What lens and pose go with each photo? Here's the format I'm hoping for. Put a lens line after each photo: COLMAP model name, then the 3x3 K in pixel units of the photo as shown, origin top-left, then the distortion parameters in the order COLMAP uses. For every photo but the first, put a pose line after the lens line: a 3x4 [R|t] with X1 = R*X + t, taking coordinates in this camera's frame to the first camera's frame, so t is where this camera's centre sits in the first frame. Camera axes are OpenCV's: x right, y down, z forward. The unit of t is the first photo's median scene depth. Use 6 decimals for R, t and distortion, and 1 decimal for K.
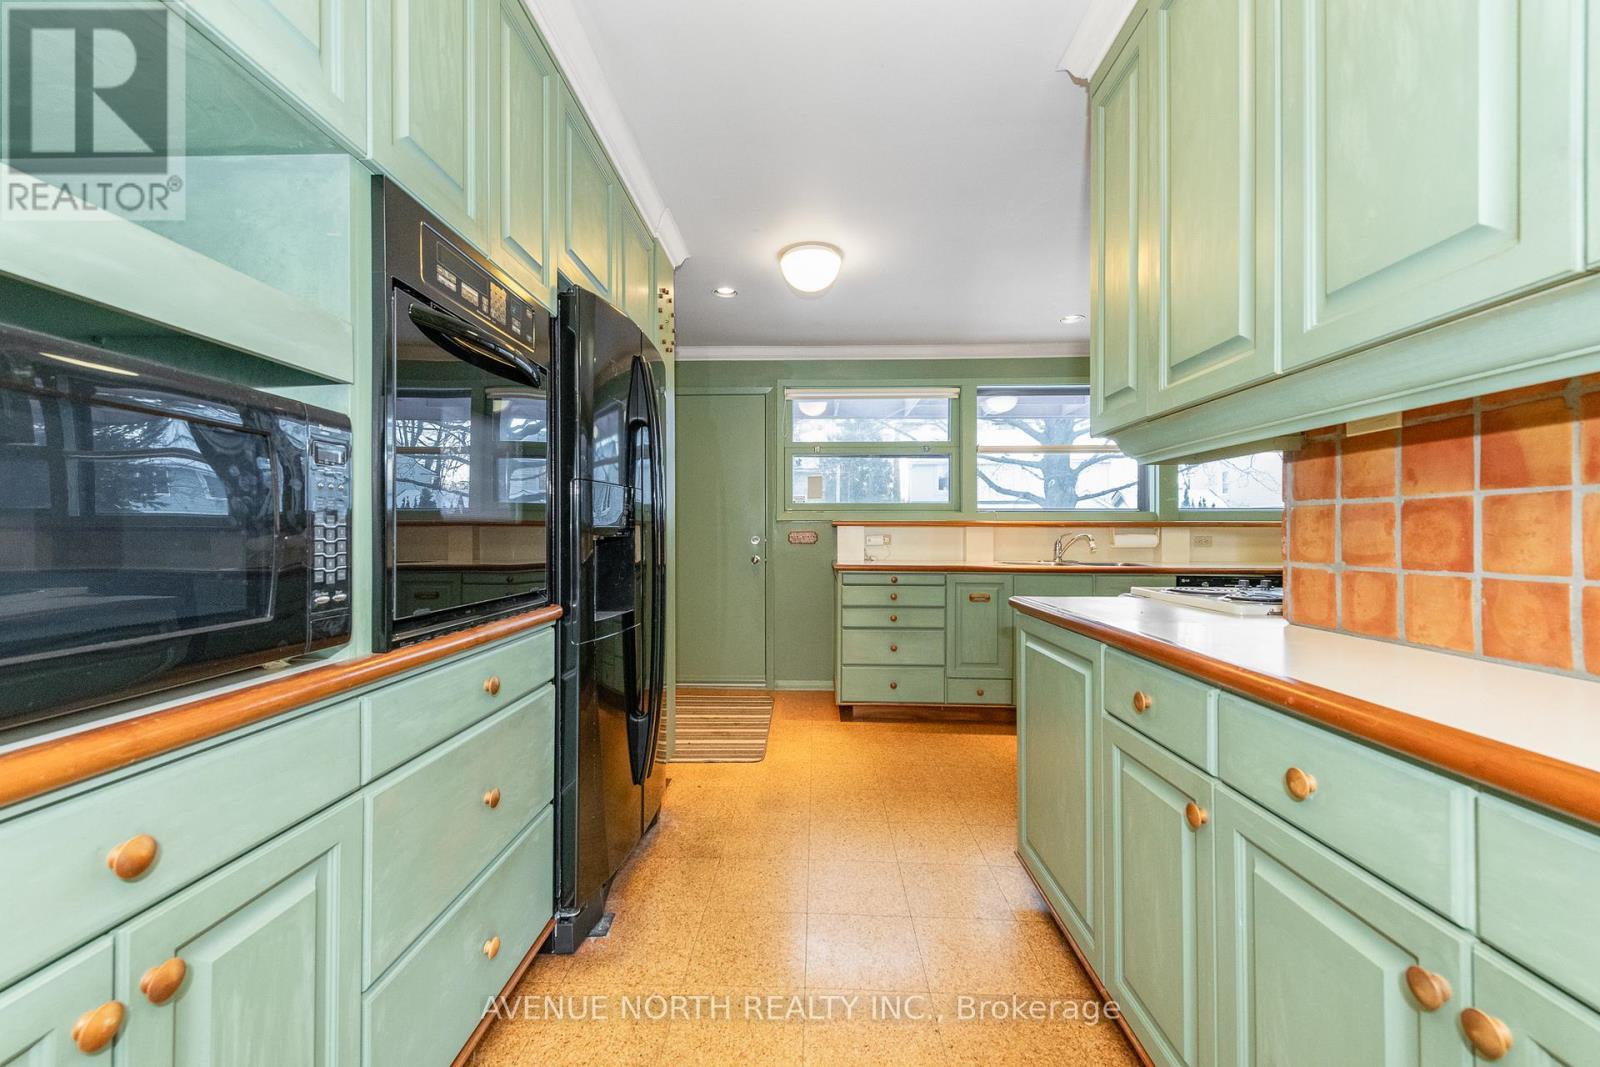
lens RADIAL K [[656.0, 0, 785.8], [0, 656.0, 533.3], [0, 0, 1]] dist [0.007916, -0.000135]
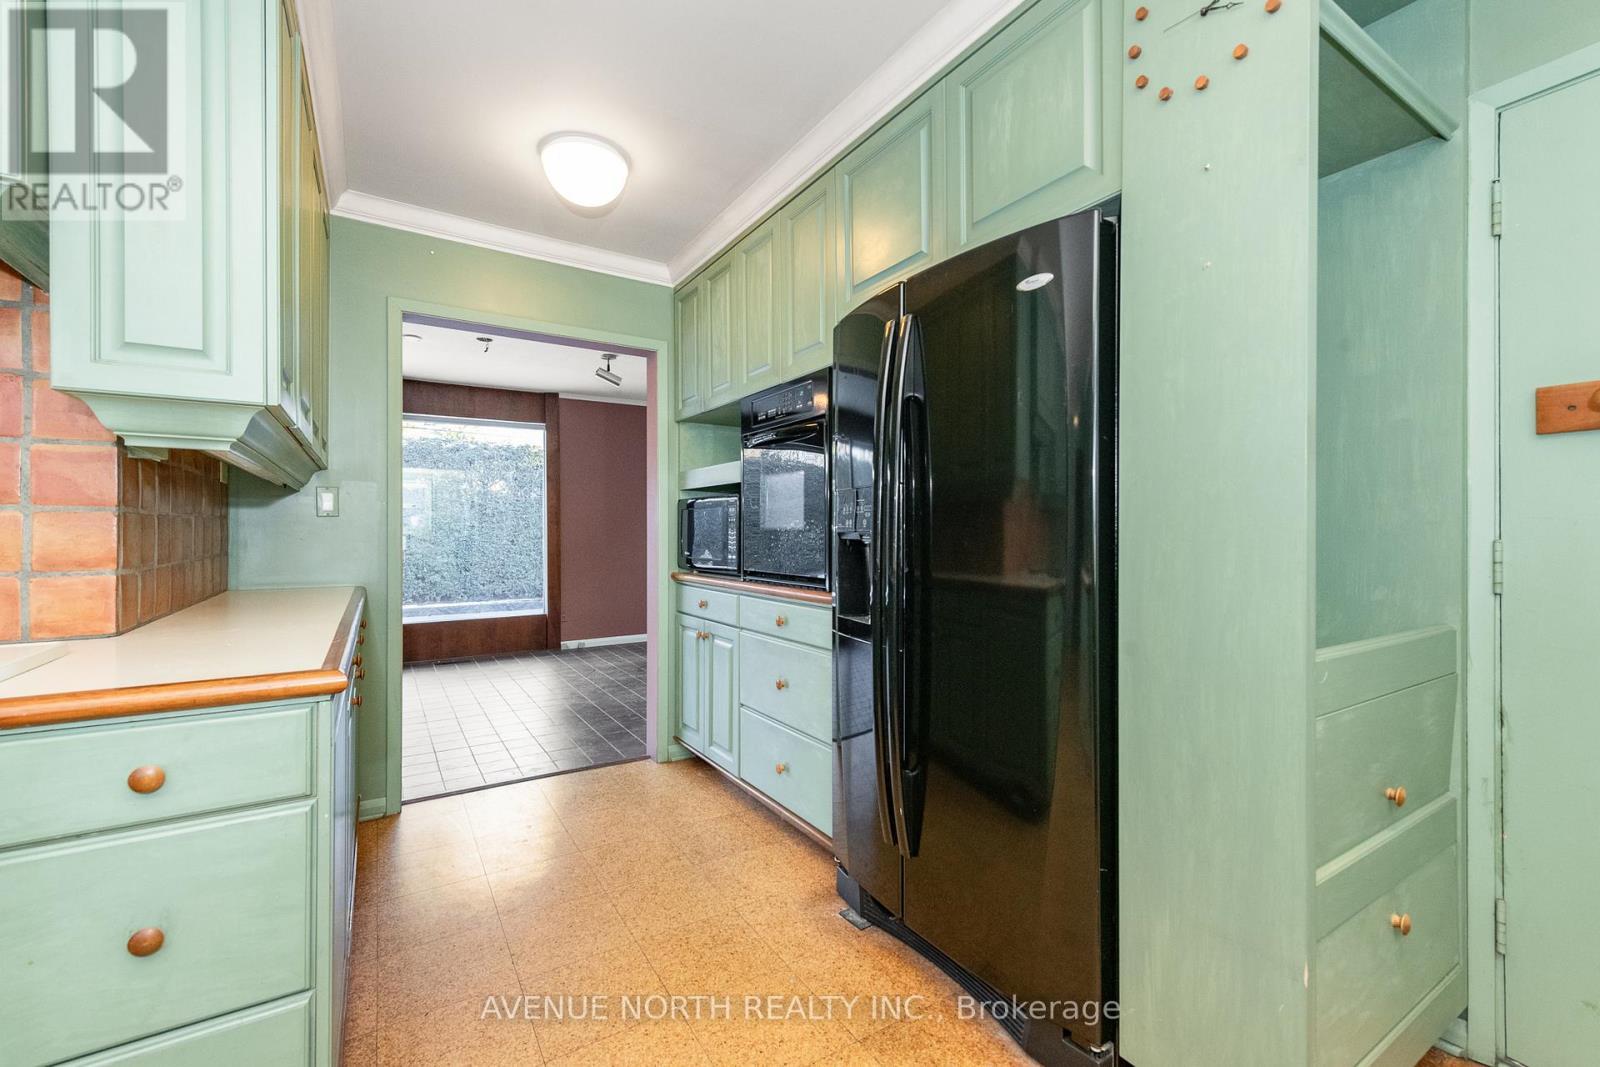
lens RADIAL K [[656.0, 0, 785.8], [0, 656.0, 533.3], [0, 0, 1]] dist [0.007916, -0.000135]
pose [[-0.831817, 0.006355, -0.555013, 0.520483], [0.006058, 0.999979, 0.002370, -0.006096], [0.555016, -0.001390, -0.831838, 2.494763]]
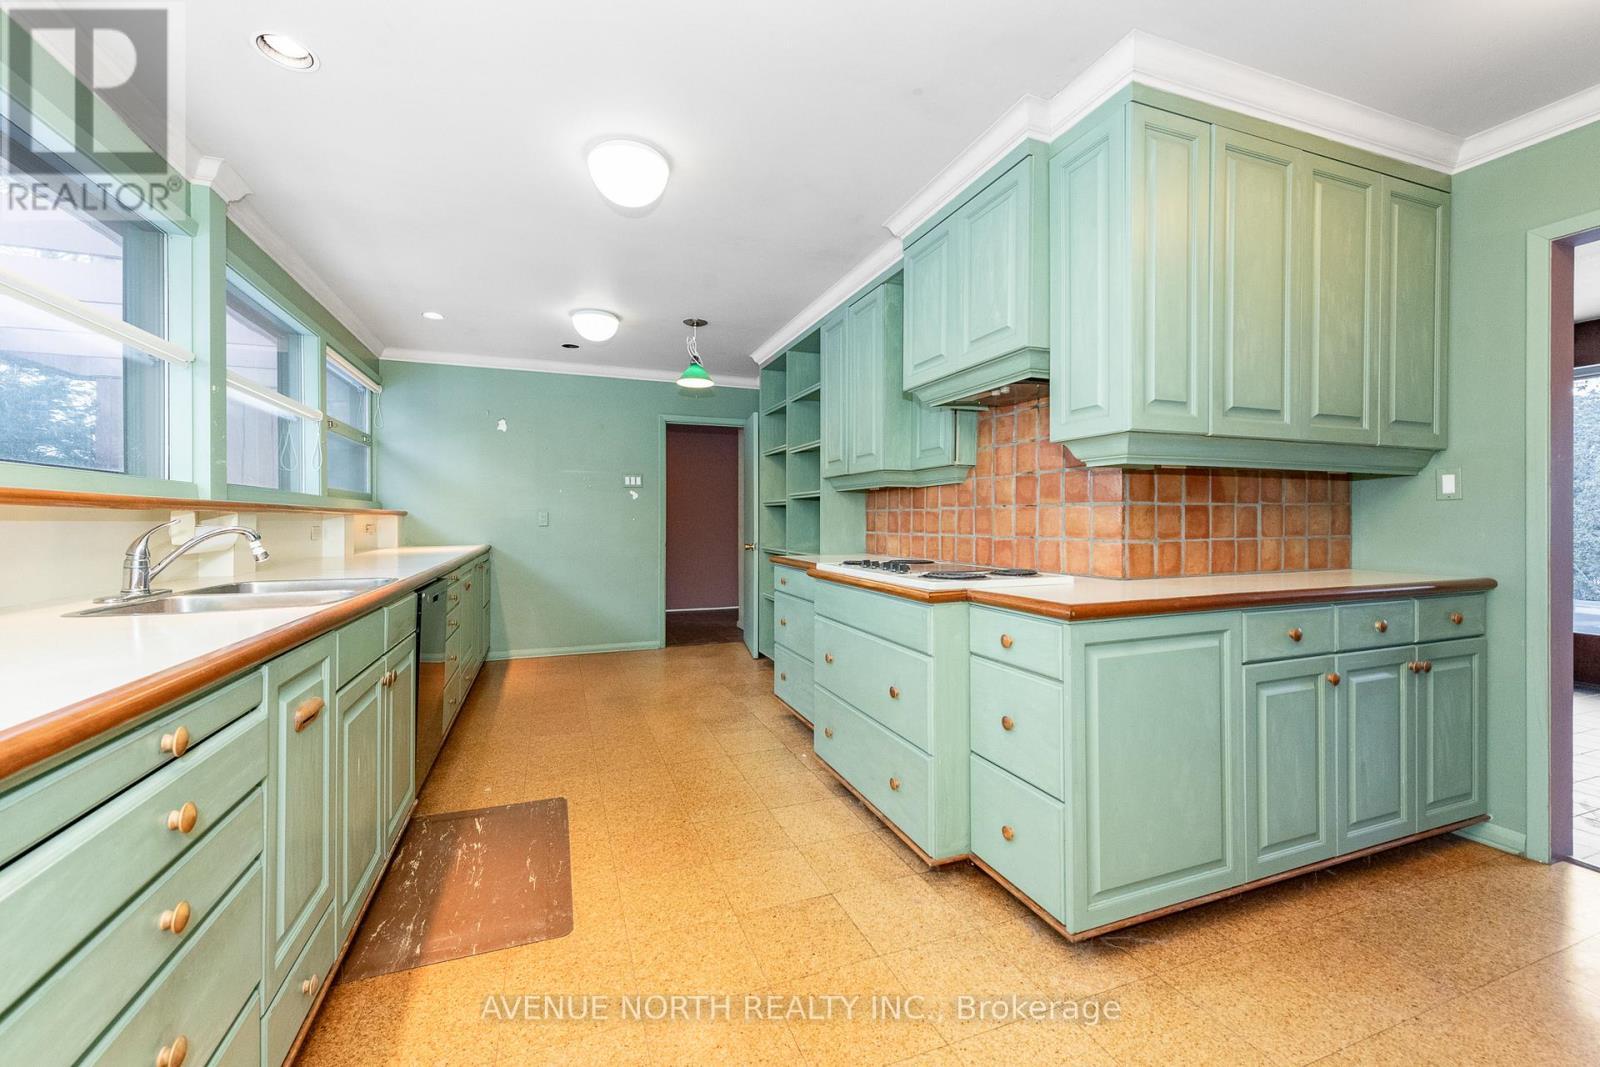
lens RADIAL K [[633.1, 0, 801.9], [0, 633.1, 517.3], [0, 0, 1]] dist [0.000558, -0.000066]
pose [[-0.399960, -0.001560, 0.916531, -0.308106], [-0.000184, 0.999999, 0.001621, -0.012825], [-0.916533, 0.000480, -0.399960, 2.471263]]
